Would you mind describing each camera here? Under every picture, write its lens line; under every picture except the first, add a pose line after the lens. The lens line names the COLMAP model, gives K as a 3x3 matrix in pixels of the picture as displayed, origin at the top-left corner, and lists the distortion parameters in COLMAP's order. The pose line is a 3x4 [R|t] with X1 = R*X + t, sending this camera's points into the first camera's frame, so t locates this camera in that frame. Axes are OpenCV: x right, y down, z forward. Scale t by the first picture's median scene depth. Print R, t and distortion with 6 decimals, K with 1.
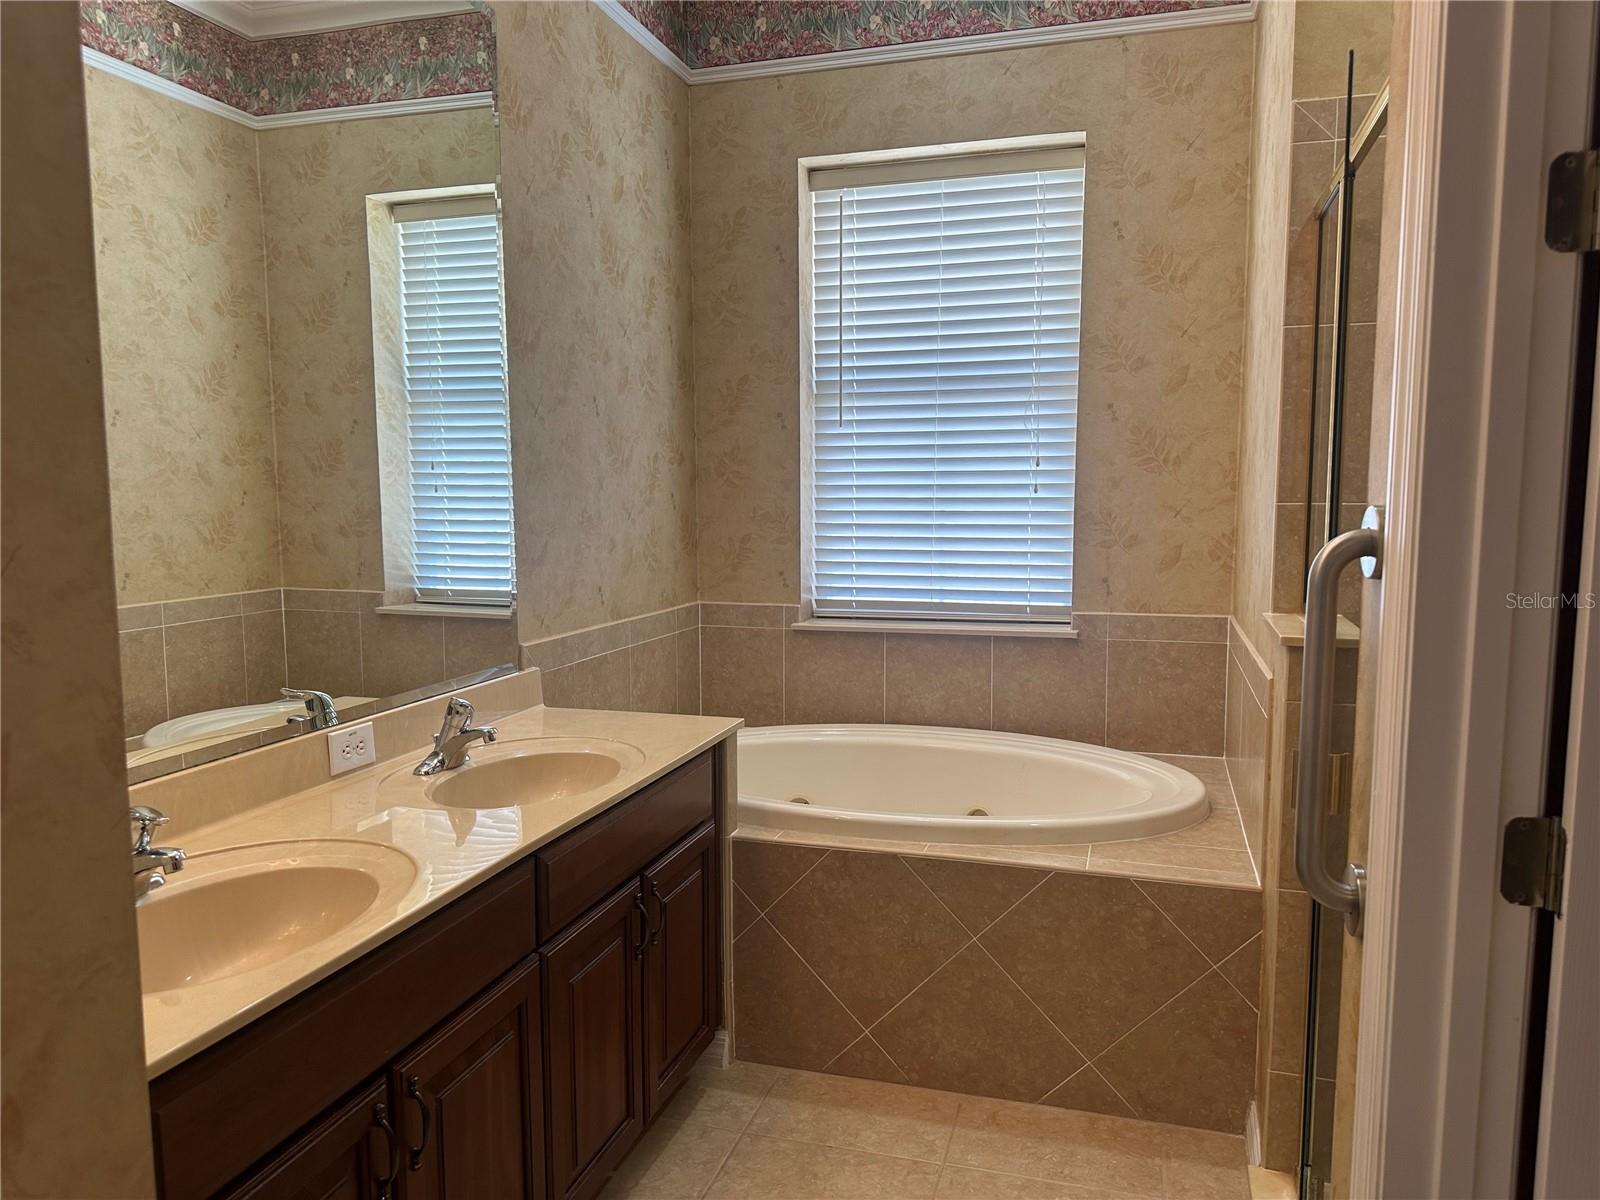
lens RADIAL K [[1130.0, 0, 799.8], [0, 1130.0, 607.8], [0, 0, 1]] dist [0.120258, -0.172773]
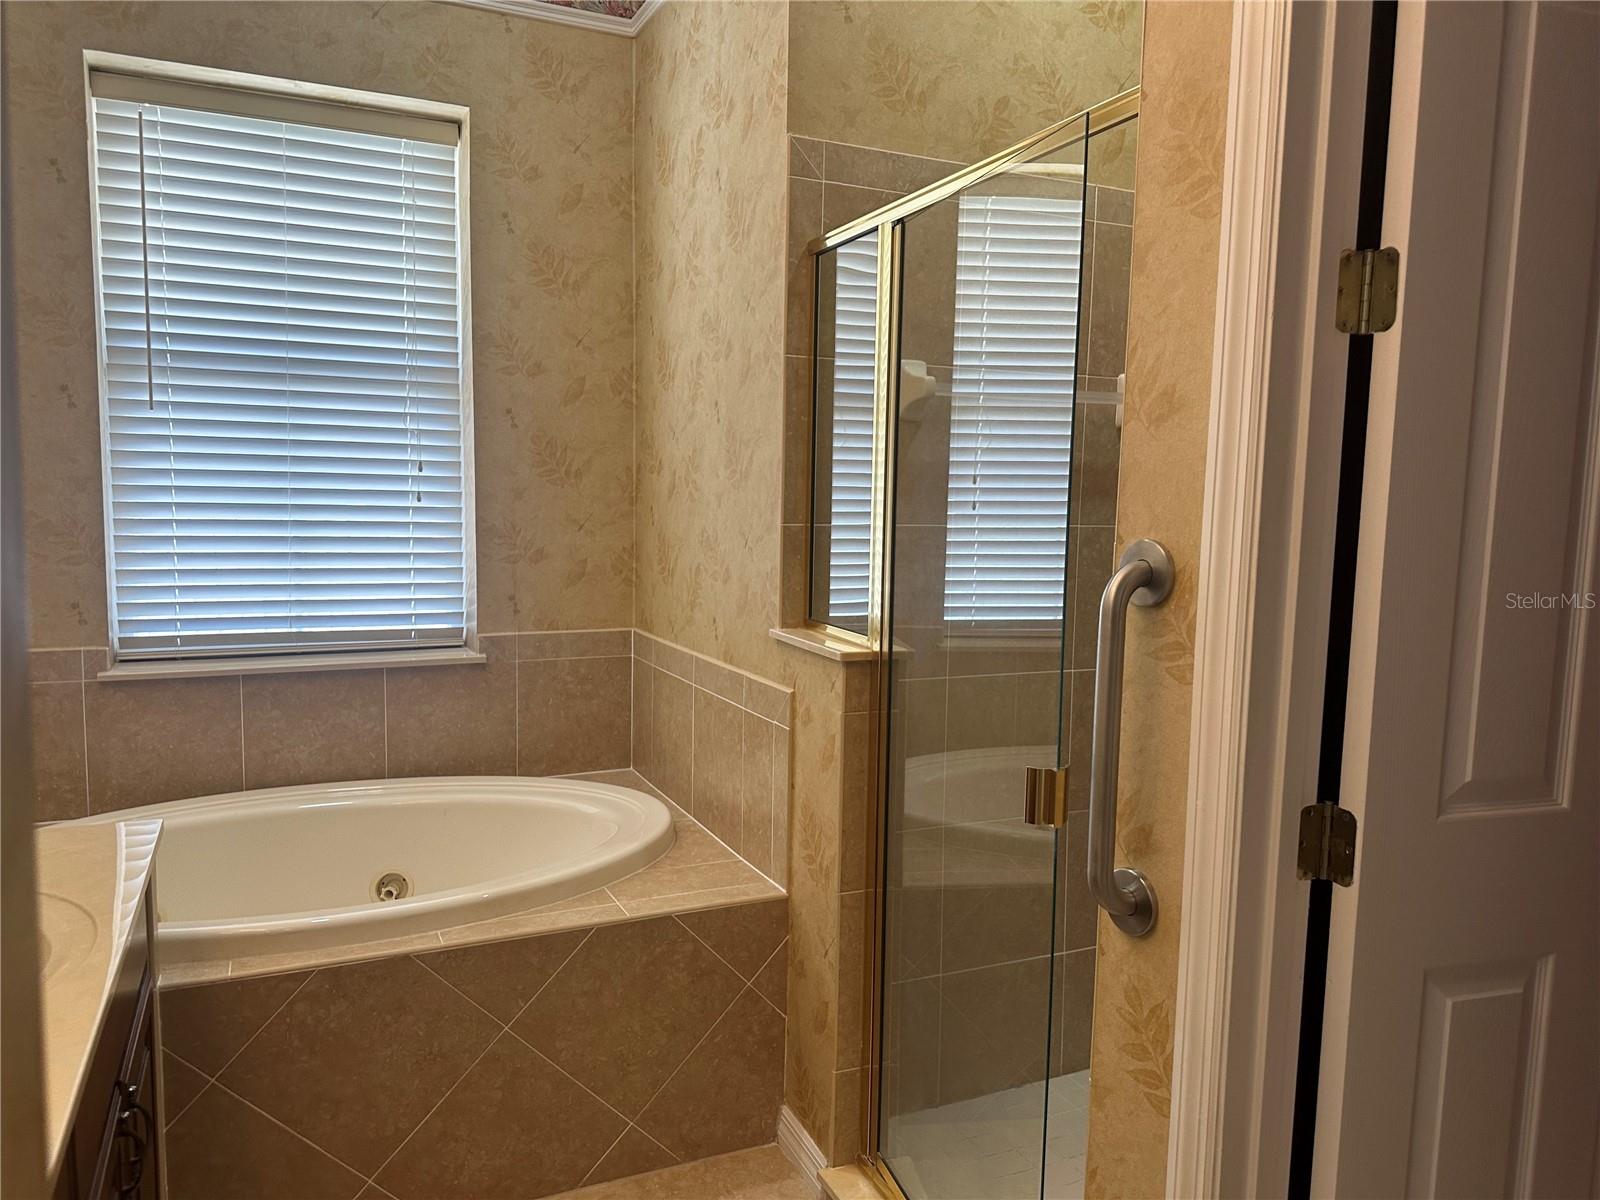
lens RADIAL K [[1130.0, 0, 799.8], [0, 1130.0, 607.8], [0, 0, 1]] dist [0.120258, -0.172773]
pose [[0.750242, -0.048791, 0.659361, -0.176067], [0.048522, 0.998647, 0.018687, -0.022999], [-0.659381, 0.017974, 0.751594, 0.150640]]
